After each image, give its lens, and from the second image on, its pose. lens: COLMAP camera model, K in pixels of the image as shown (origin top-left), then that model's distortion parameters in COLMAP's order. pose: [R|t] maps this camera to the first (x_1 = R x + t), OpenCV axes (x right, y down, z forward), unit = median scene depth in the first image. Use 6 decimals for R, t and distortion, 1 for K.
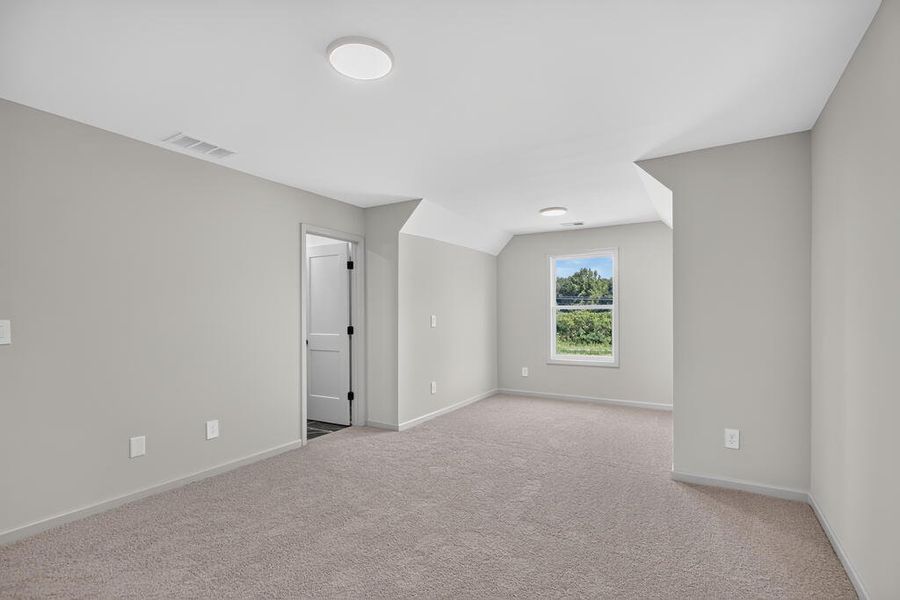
lens RADIAL K [[410.1, 0, 484.1], [0, 410.1, 318.9], [0, 0, 1]] dist [-0.000126, -0.000133]
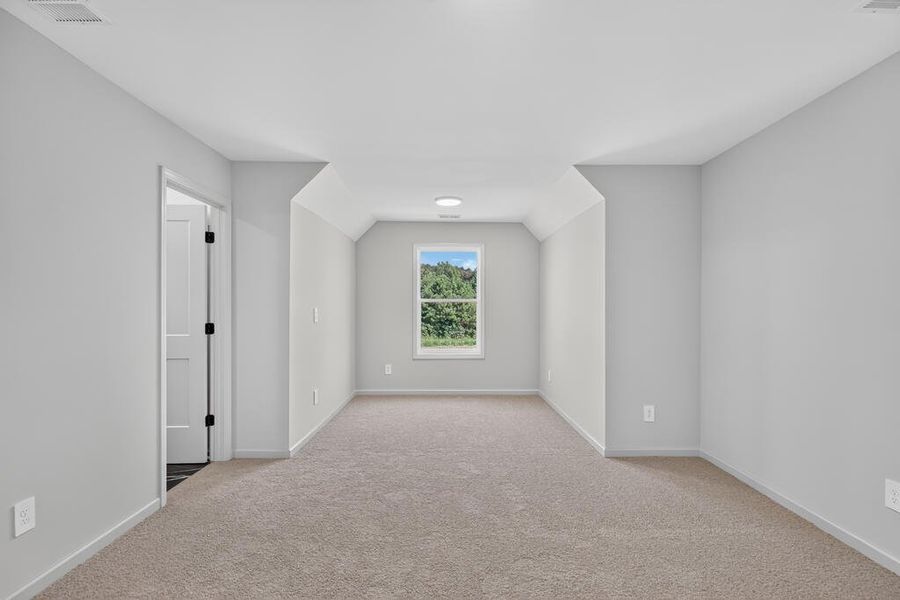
lens RADIAL K [[406.9, 0, 458.9], [0, 406.9, 308.0], [0, 0, 1]] dist [-0.000018, -0.000391]
pose [[0.865631, 0.004411, 0.500663, -0.305793], [0.000746, 0.999949, -0.010100, 0.000092], [-0.500682, 0.009117, 0.865583, 0.171489]]
